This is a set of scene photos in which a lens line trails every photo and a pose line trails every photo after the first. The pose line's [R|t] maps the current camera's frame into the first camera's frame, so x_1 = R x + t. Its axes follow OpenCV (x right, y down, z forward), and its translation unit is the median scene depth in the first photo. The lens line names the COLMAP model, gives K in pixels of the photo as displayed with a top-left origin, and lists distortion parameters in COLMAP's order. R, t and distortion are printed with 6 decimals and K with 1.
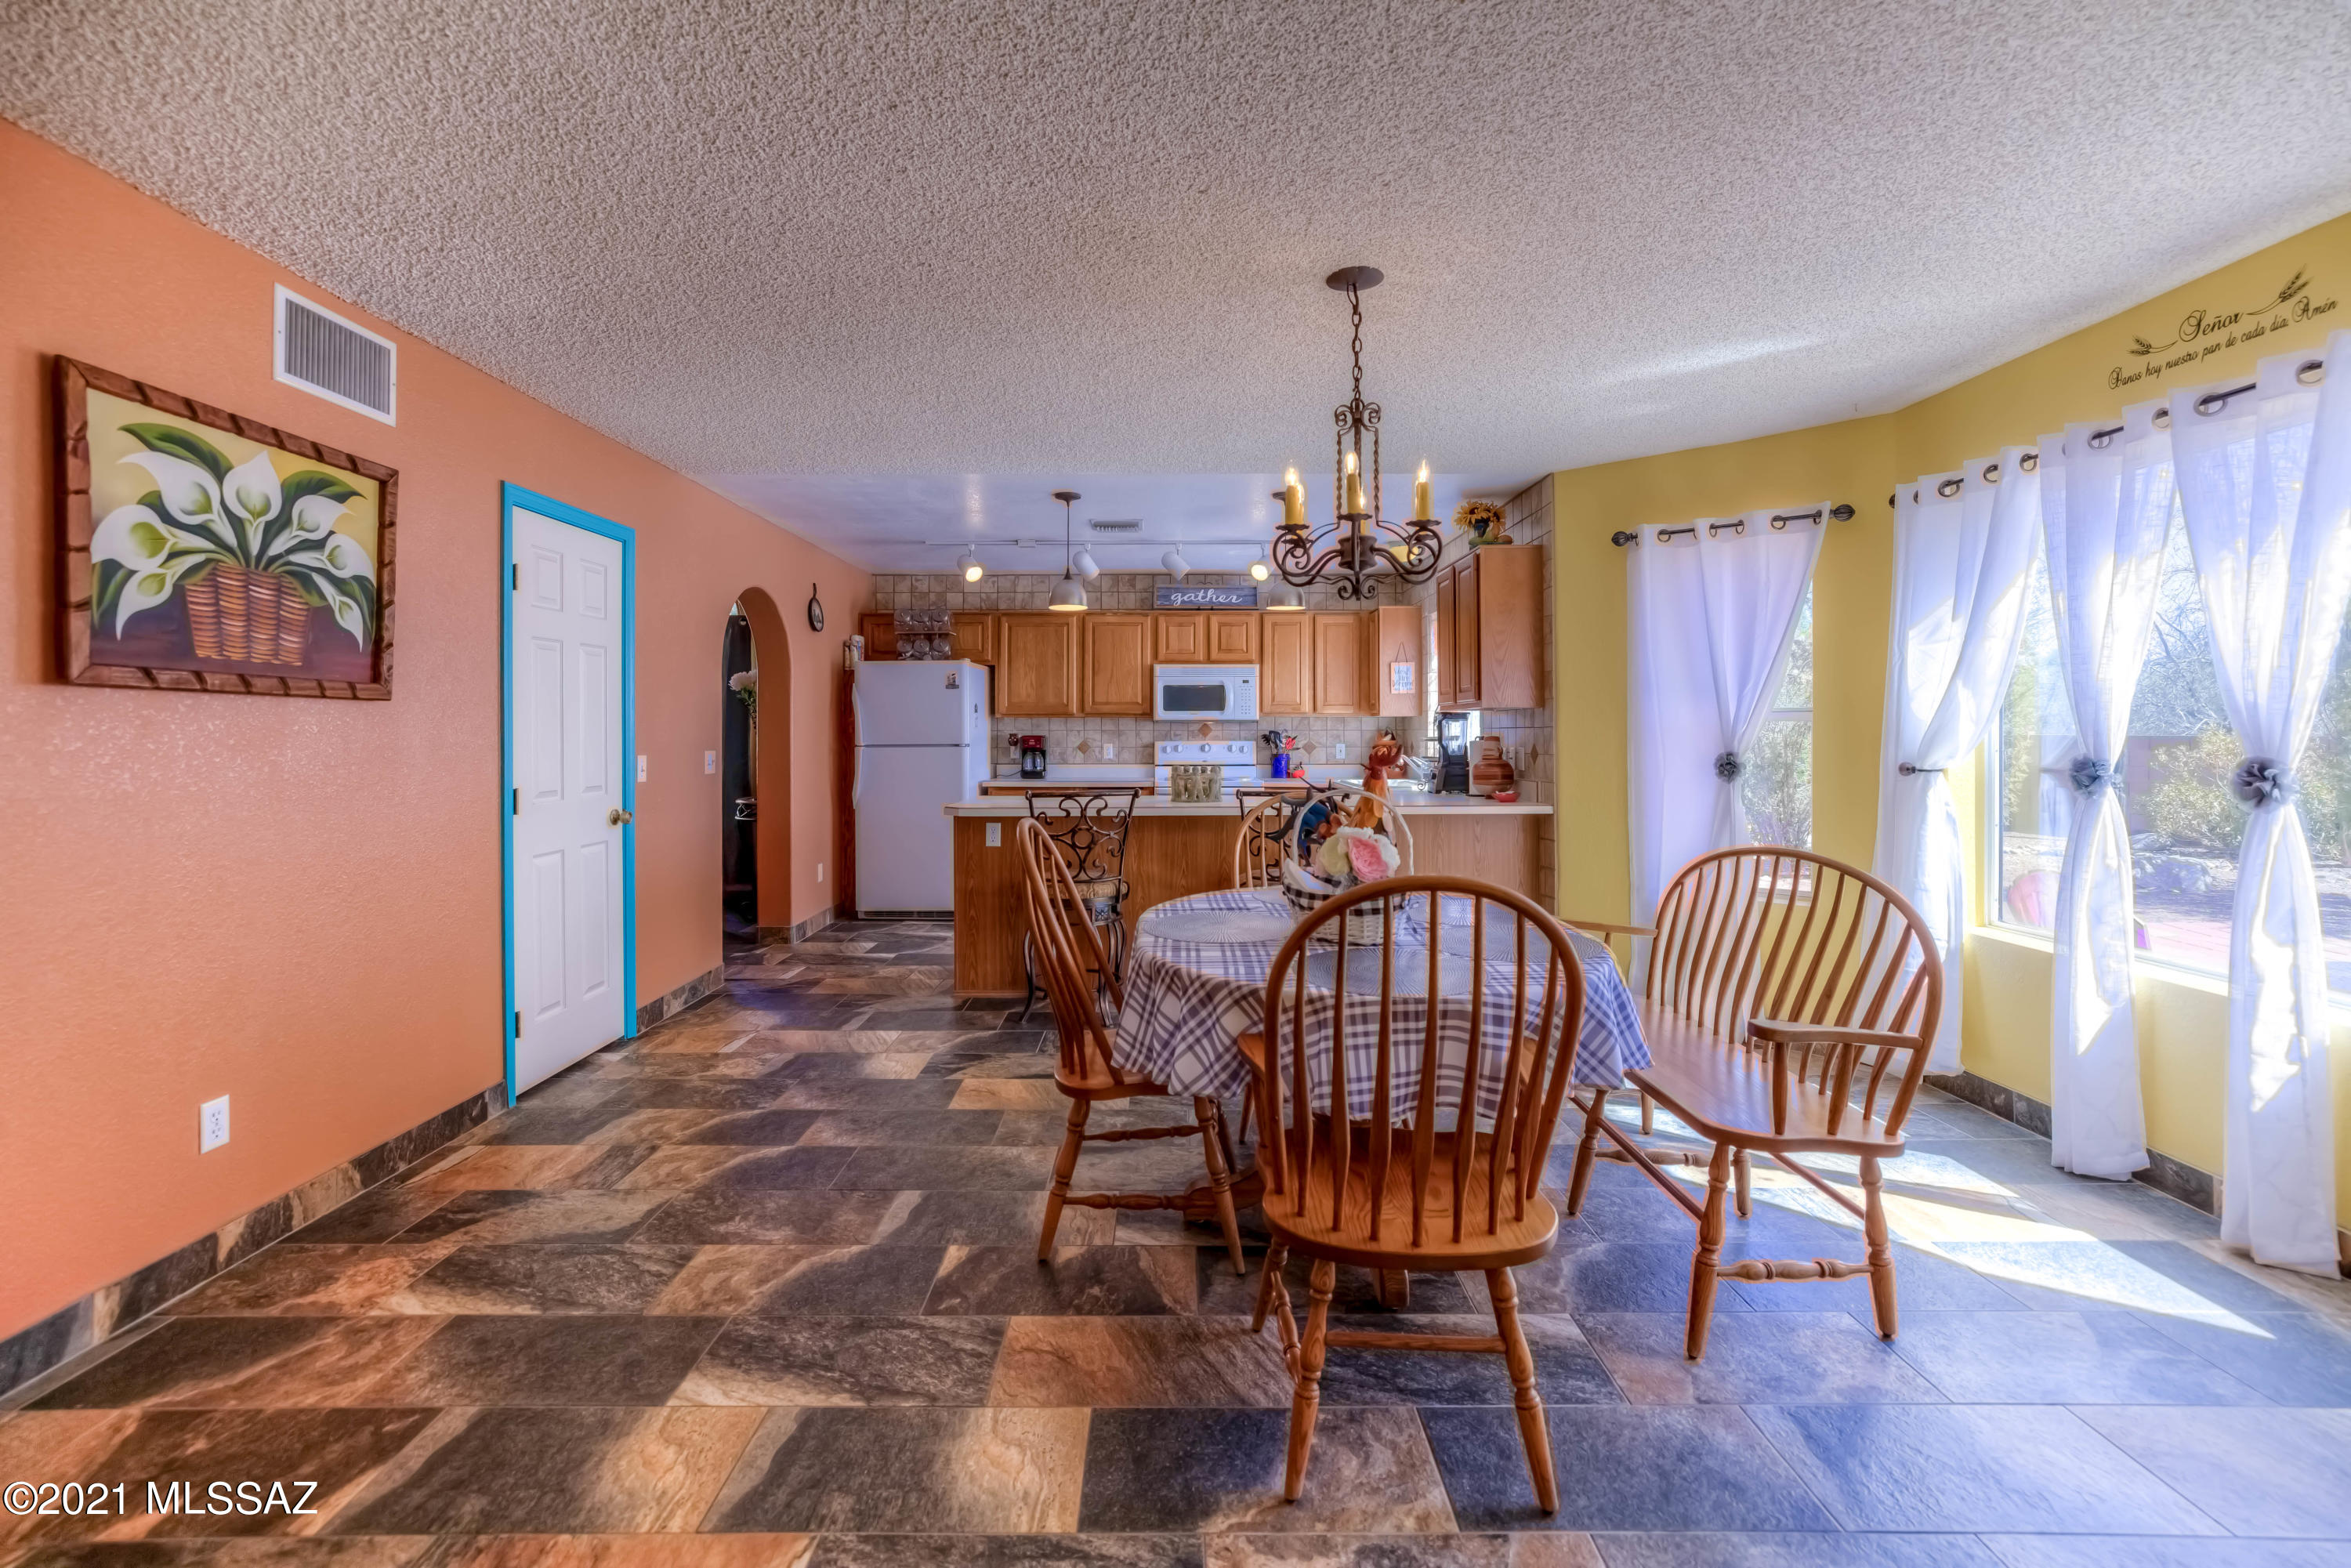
lens RADIAL K [[1027.8, 0, 1214.0], [0, 1027.8, 776.1], [0, 0, 1]] dist [-0.011094, 0.007386]
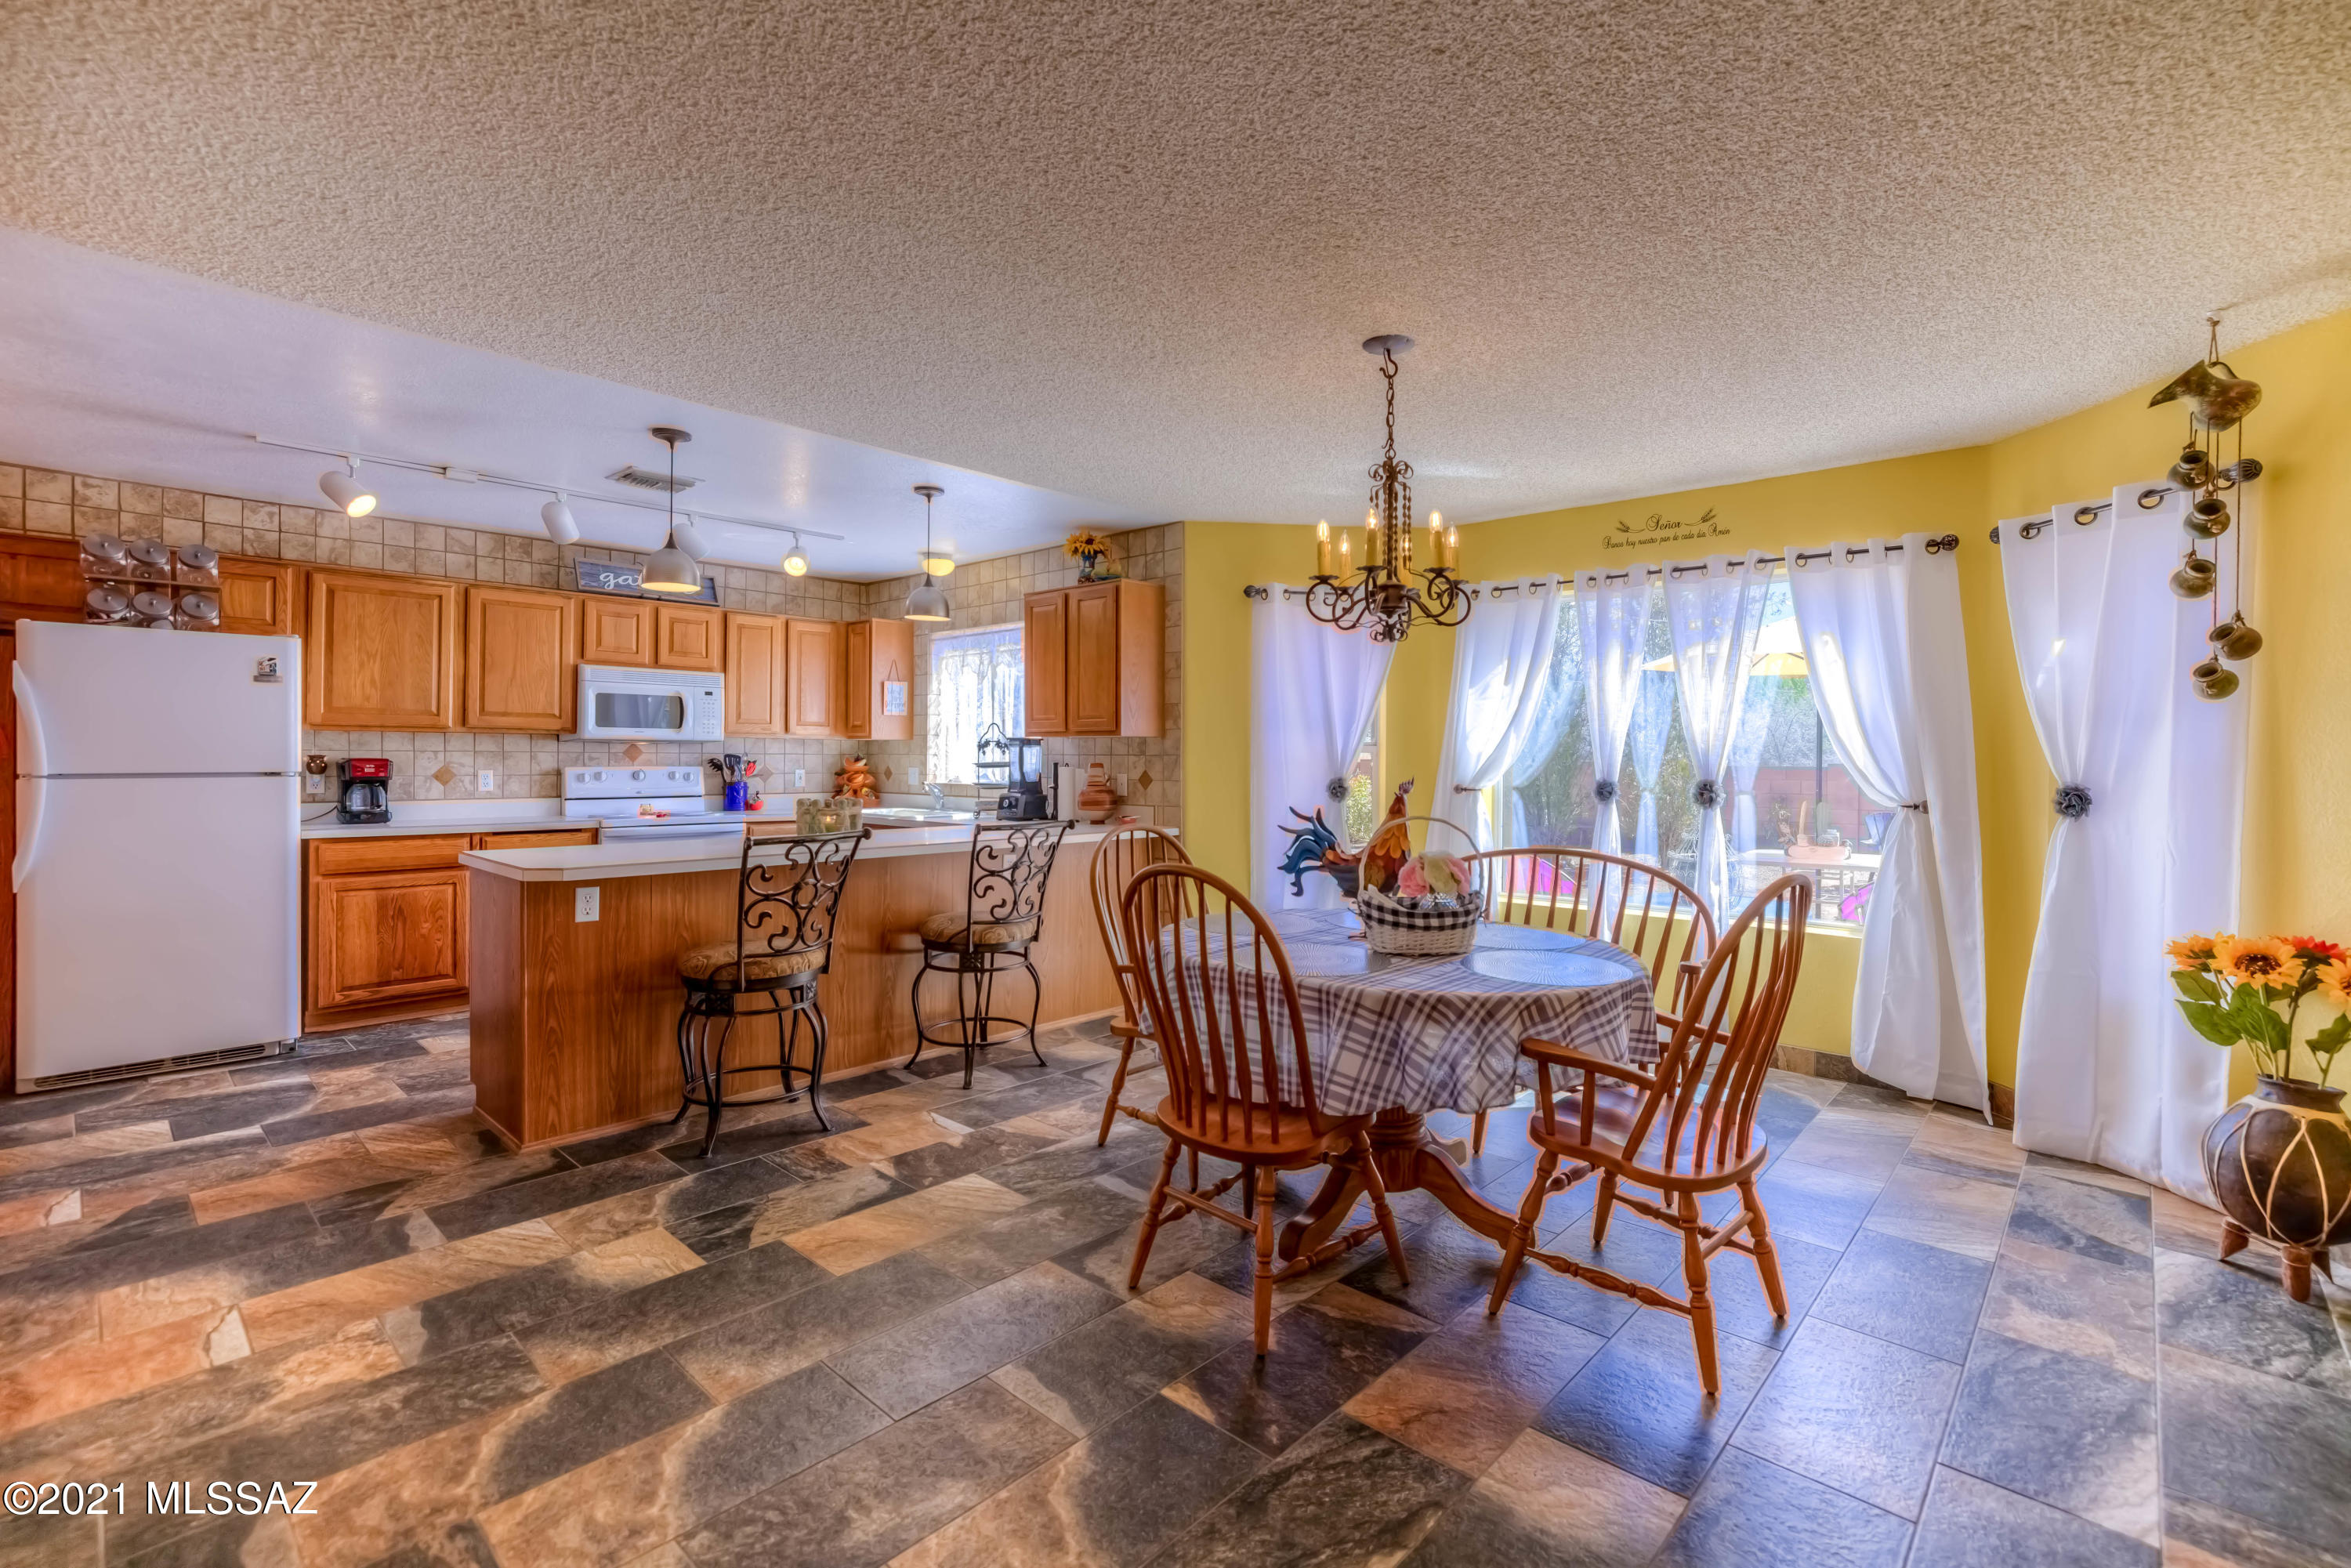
lens RADIAL K [[1027.8, 0, 1237.7], [0, 1027.8, 804.9], [0, 0, 1]] dist [-0.011094, 0.007386]
pose [[0.669348, -0.028616, 0.742398, -0.305050], [0.023383, 0.999574, 0.017446, -0.008468], [-0.742581, 0.005682, 0.669732, 0.152338]]
